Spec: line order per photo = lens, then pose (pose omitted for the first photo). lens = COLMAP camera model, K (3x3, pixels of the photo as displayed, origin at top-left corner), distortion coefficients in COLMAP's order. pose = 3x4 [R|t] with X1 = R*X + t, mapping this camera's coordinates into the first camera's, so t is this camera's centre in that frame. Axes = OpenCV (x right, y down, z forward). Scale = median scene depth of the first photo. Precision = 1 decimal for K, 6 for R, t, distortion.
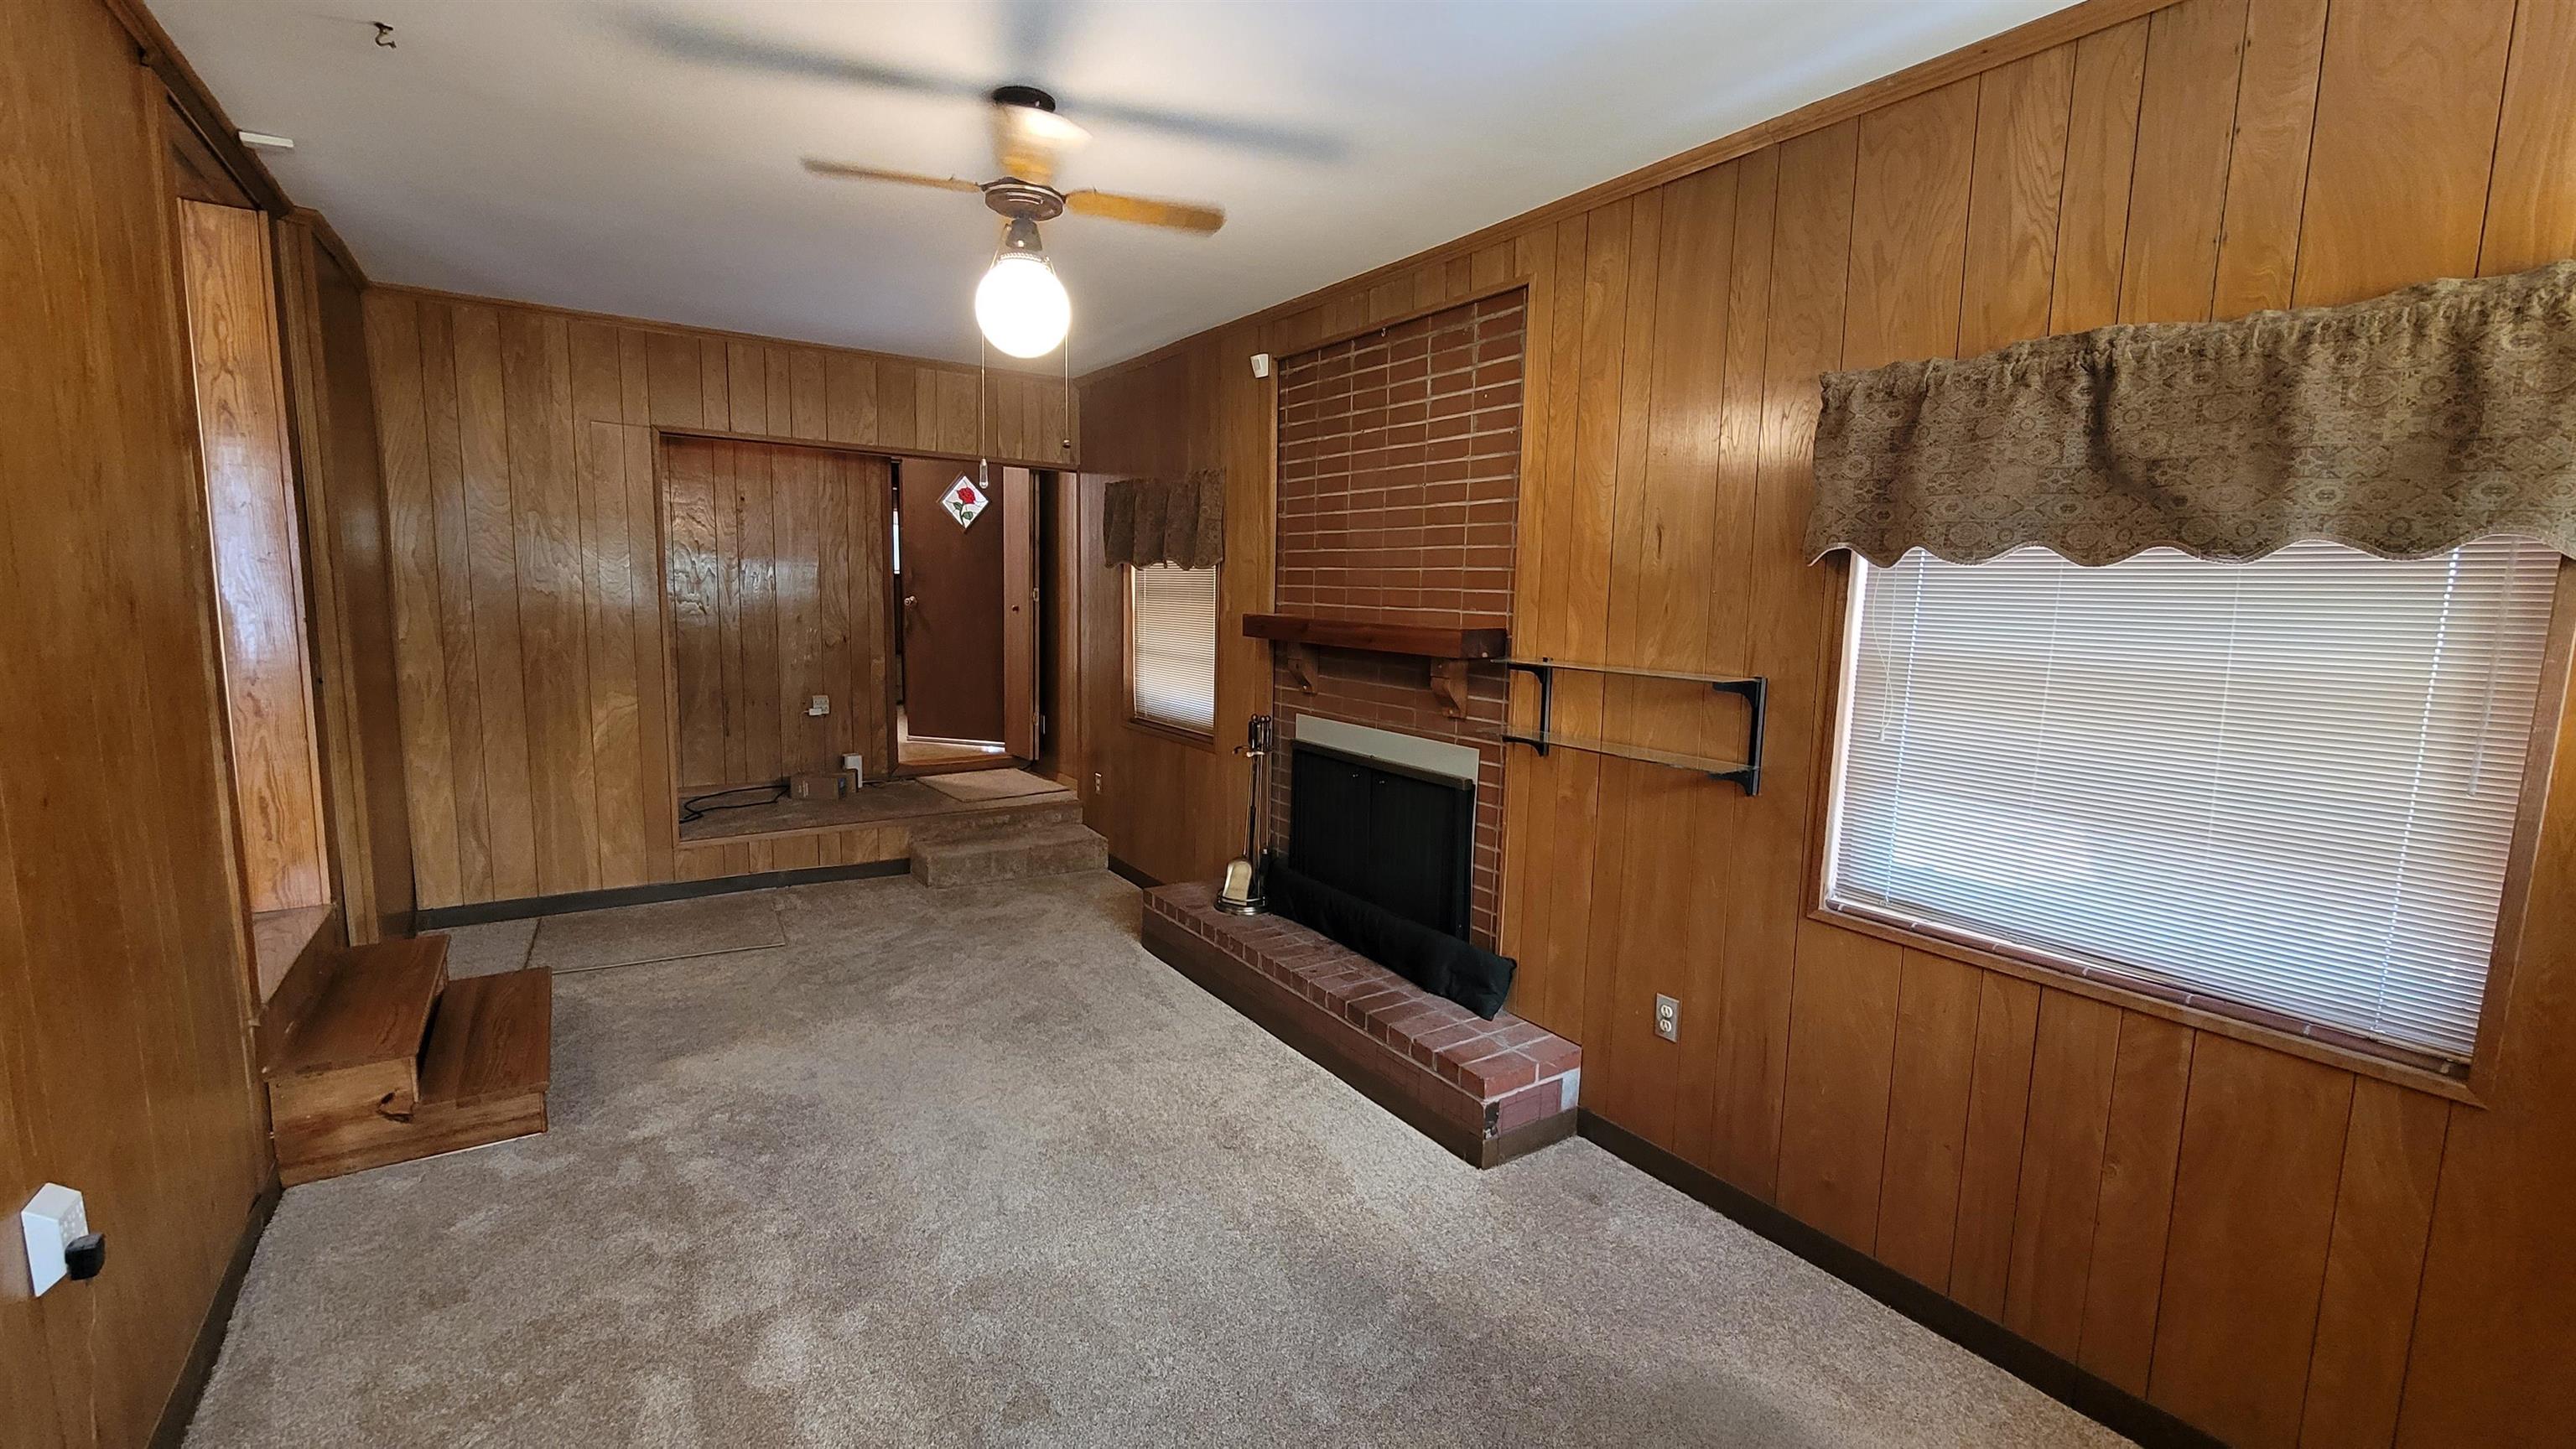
lens RADIAL K [[1058.4, 0, 1296.3], [0, 1058.4, 719.7], [0, 0, 1]] dist [-0.002851, 0.000231]
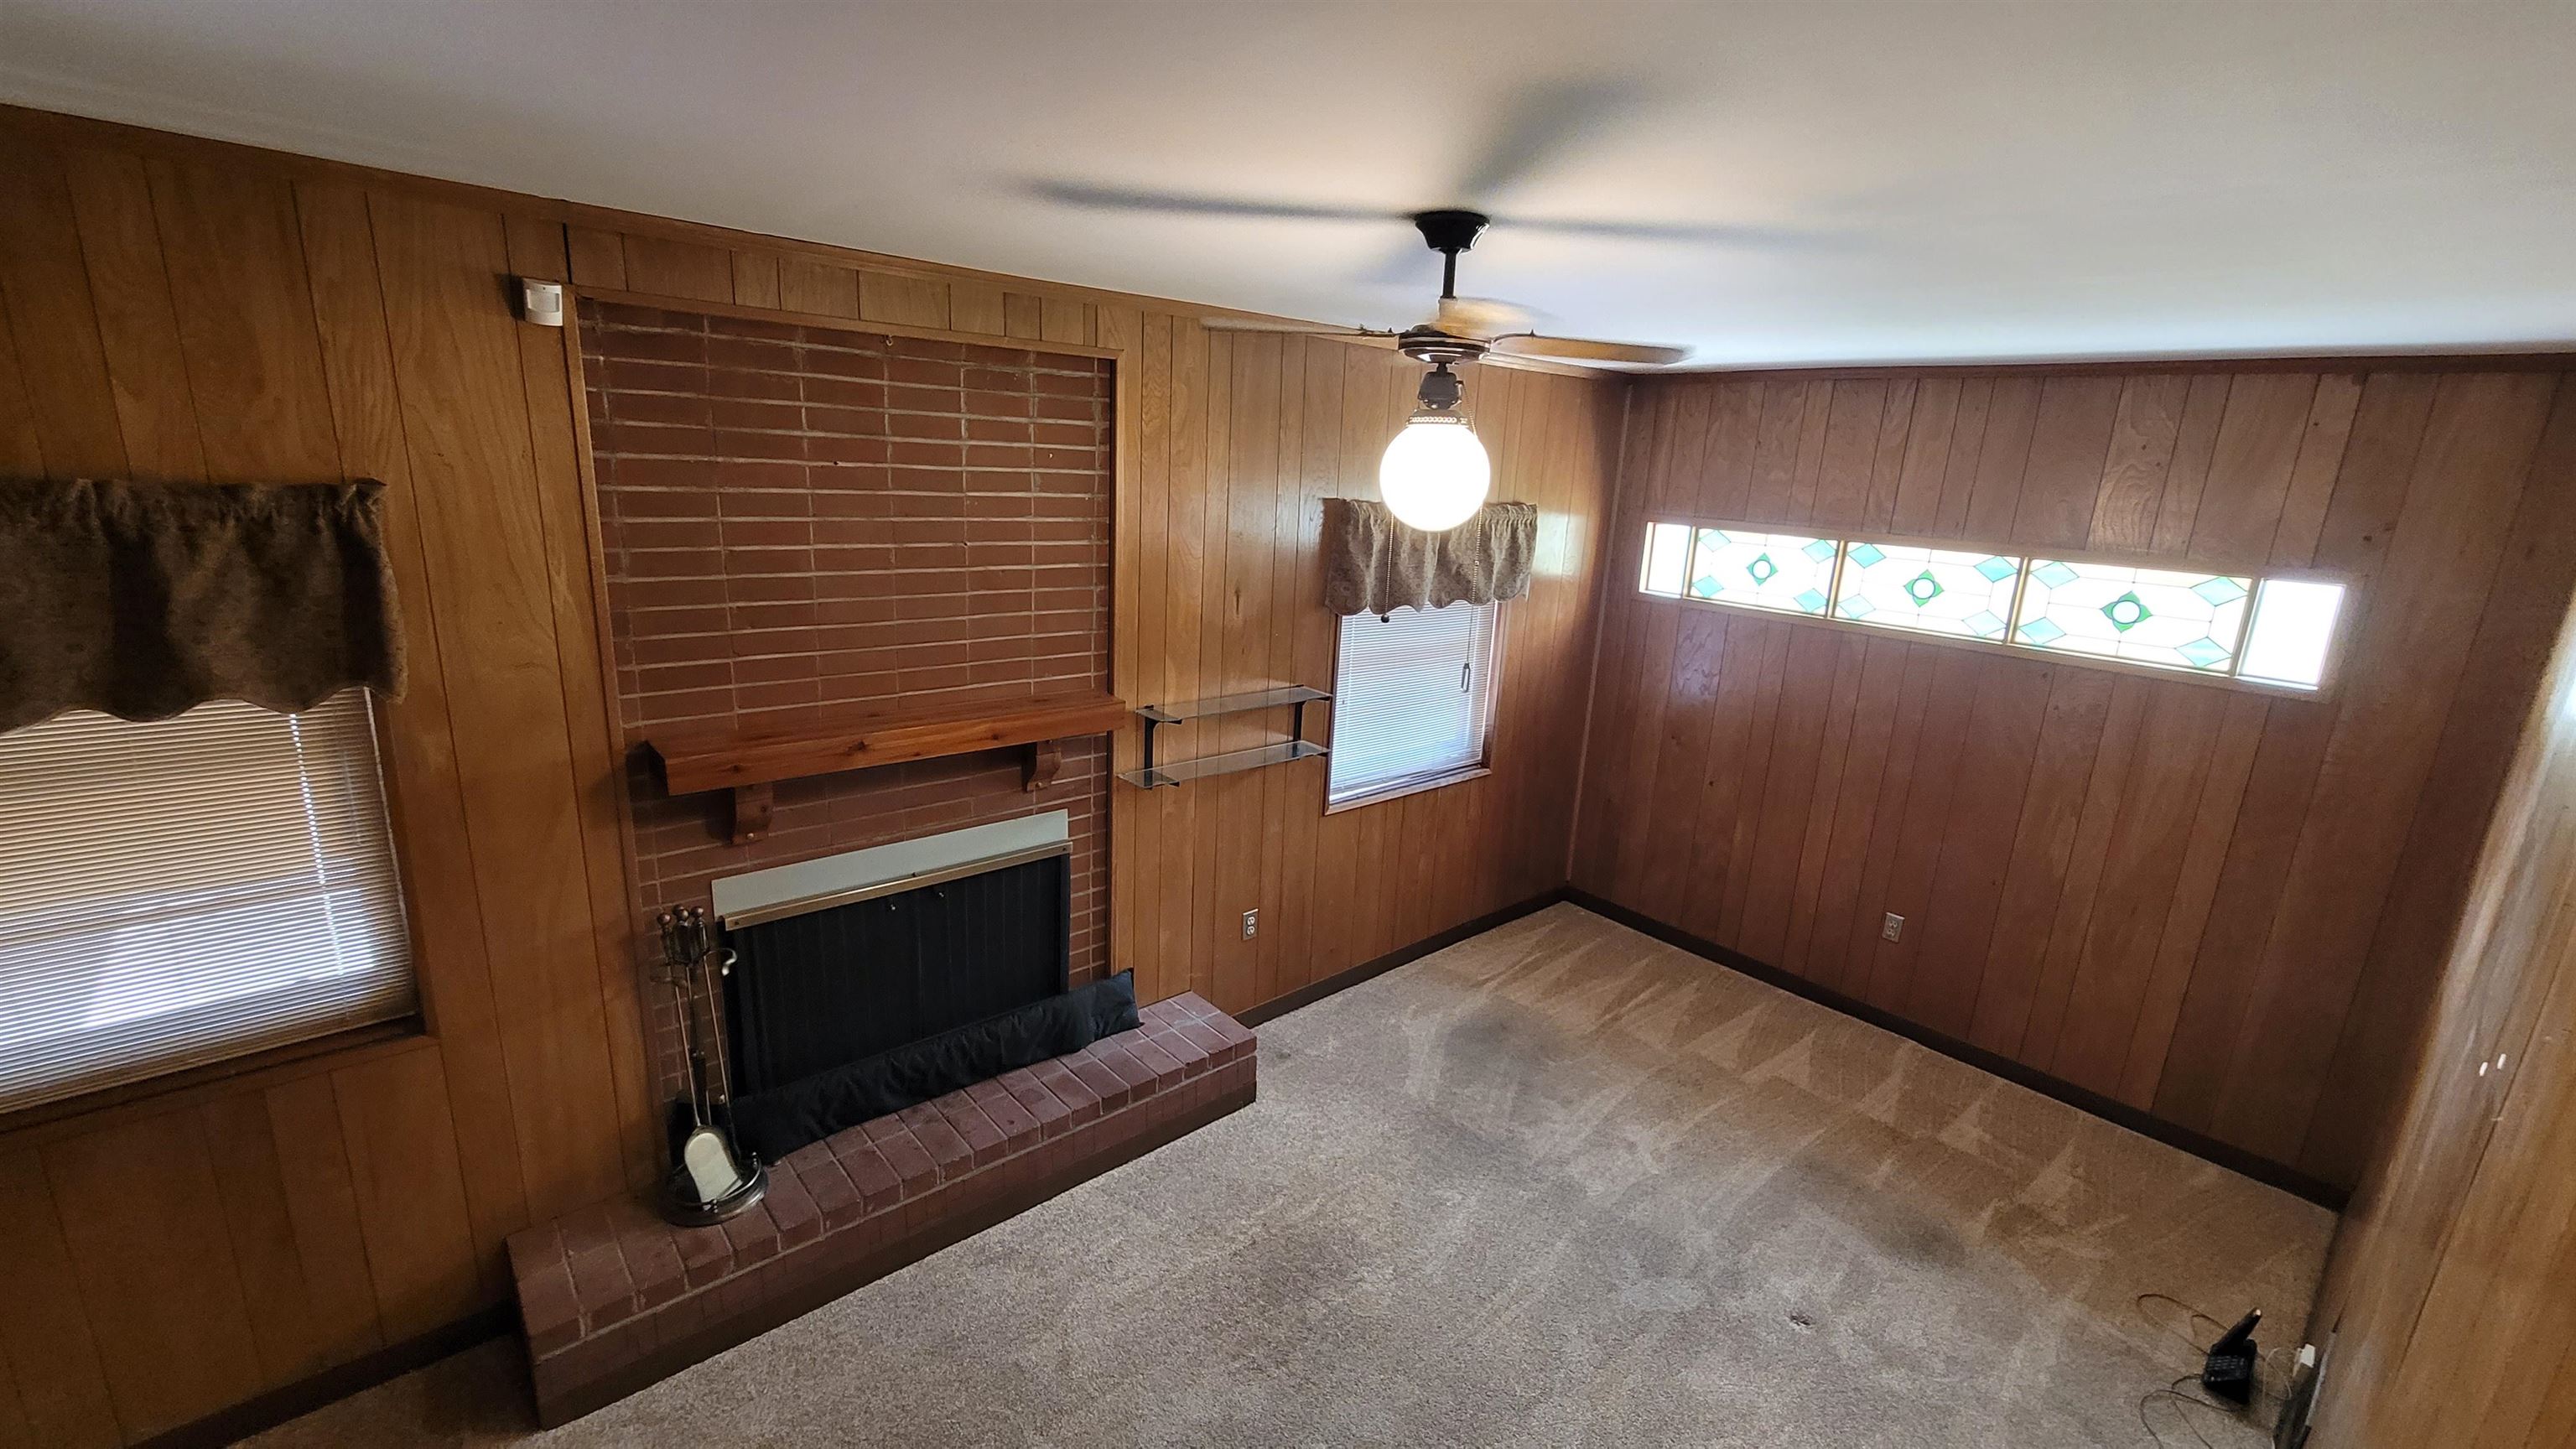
lens RADIAL K [[1058.4, 0, 1297.2], [0, 1058.4, 723.9], [0, 0, 1]] dist [-0.002851, 0.000231]
pose [[-0.131896, -0.273935, 0.952661, -0.798290], [0.067867, 0.956307, 0.284380, -0.322656], [-0.988938, 0.102163, -0.107542, 0.886330]]
